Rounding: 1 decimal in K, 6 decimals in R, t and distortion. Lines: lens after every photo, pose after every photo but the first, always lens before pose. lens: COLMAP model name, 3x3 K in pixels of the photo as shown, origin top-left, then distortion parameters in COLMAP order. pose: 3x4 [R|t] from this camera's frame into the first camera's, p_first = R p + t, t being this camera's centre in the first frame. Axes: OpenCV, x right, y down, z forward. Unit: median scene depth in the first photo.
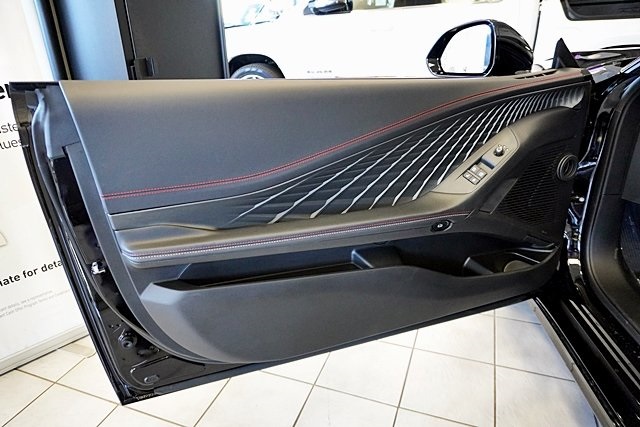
lens RADIAL K [[427.2, 0, 320.0], [0, 427.2, 213.5], [0, 0, 1]] dist [-0.055620, 0.039254]
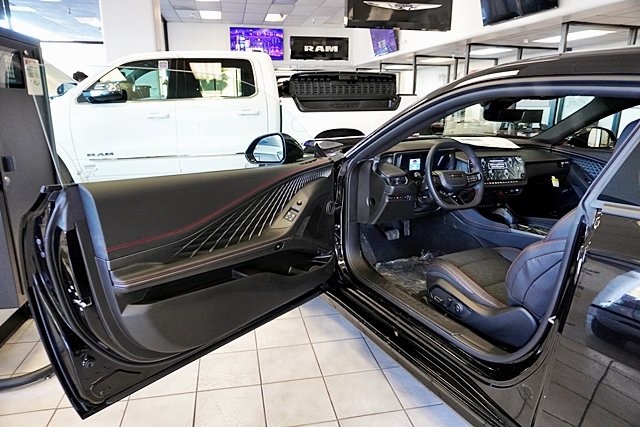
lens RADIAL K [[427.2, 0, 320.0], [0, 427.2, 213.5], [0, 0, 1]] dist [-0.055620, 0.039254]
pose [[0.844785, -0.106430, 0.524416, -0.482846], [0.188186, 0.976508, -0.104967, 0.111949], [-0.500924, 0.187362, 0.844968, -0.619253]]
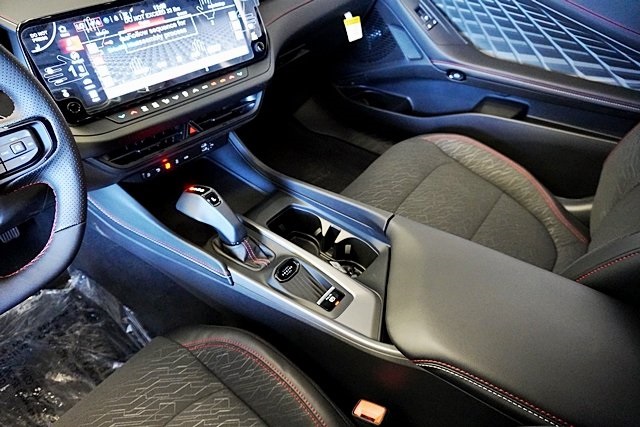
lens RADIAL K [[427.2, 0, 320.0], [0, 427.2, 213.5], [0, 0, 1]] dist [-0.055620, 0.039254]
pose [[0.541084, -0.543637, 0.641628, 1.184000], [0.330706, 0.839043, 0.432019, -0.175262], [-0.773215, -0.021568, 0.633777, 0.215570]]
